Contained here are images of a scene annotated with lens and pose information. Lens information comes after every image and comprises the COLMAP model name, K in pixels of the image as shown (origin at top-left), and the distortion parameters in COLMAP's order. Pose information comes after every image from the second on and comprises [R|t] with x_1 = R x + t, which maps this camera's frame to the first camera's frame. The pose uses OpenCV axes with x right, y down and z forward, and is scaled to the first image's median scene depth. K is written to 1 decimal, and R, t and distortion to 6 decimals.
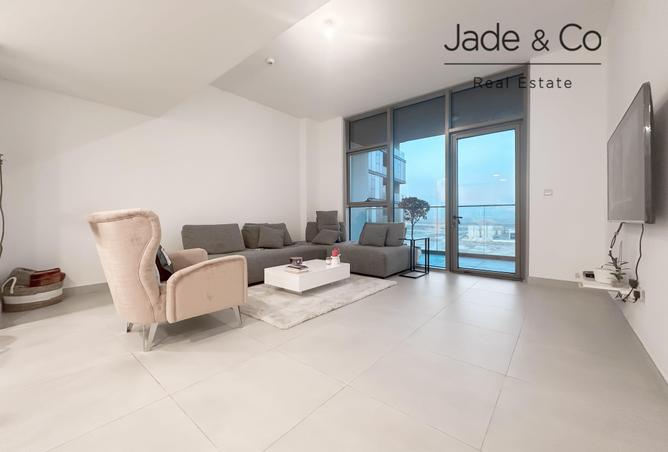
lens RADIAL K [[271.2, 0, 334.0], [0, 271.2, 226.0], [0, 0, 1]] dist [-0.000790, -0.000162]
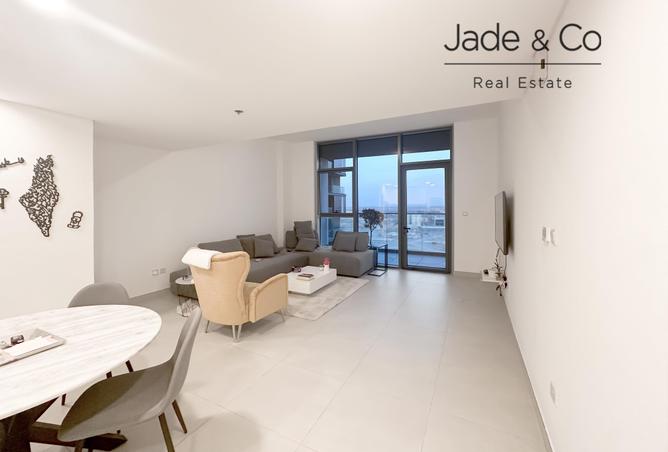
lens RADIAL K [[282.0, 0, 334.3], [0, 282.0, 208.6], [0, 0, 1]] dist [0.014027, 0.000009]
pose [[0.973858, -0.004226, 0.227119, -0.214107], [0.008379, 0.999815, -0.017327, -0.108055], [-0.227003, 0.018777, 0.973713, -0.287244]]
